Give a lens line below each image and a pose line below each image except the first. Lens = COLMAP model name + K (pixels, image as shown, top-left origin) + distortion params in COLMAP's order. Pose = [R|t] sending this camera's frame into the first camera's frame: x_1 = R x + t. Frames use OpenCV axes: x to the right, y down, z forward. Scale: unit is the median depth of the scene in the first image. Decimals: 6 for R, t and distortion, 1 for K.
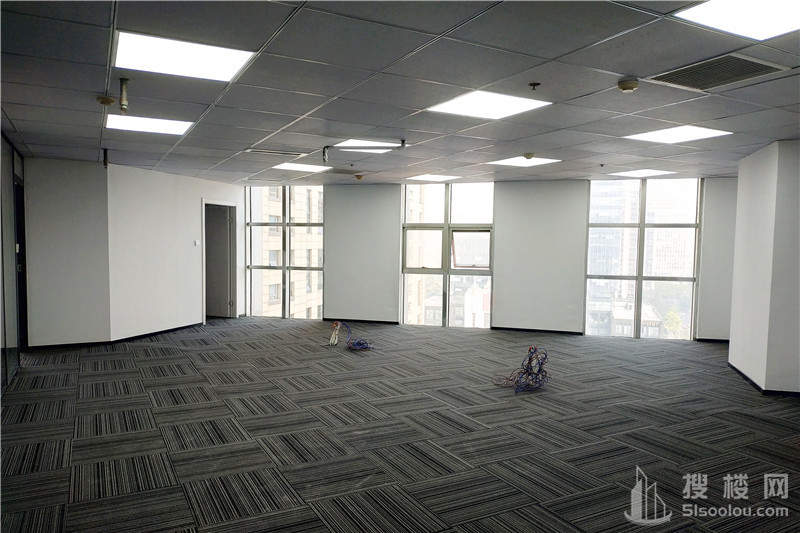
lens RADIAL K [[574.0, 0, 400.3], [0, 574.0, 270.1], [0, 0, 1]] dist [-0.000100, -0.005628]
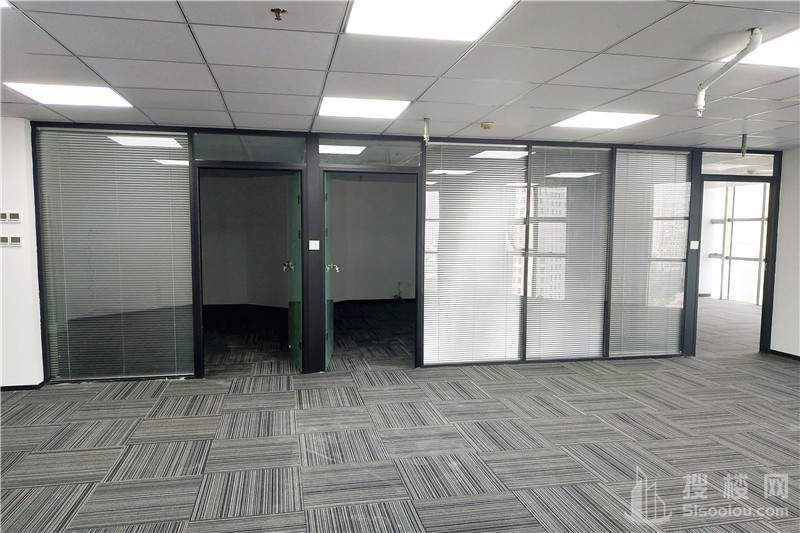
lens RADIAL K [[574.0, 0, 420.1], [0, 574.0, 276.8], [0, 0, 1]] dist [-0.000100, -0.005628]
pose [[-0.266126, 0.064289, -0.961792, 0.512146], [-0.055710, 0.995080, 0.081928, -0.041883], [0.962327, 0.075384, -0.261235, 0.797143]]
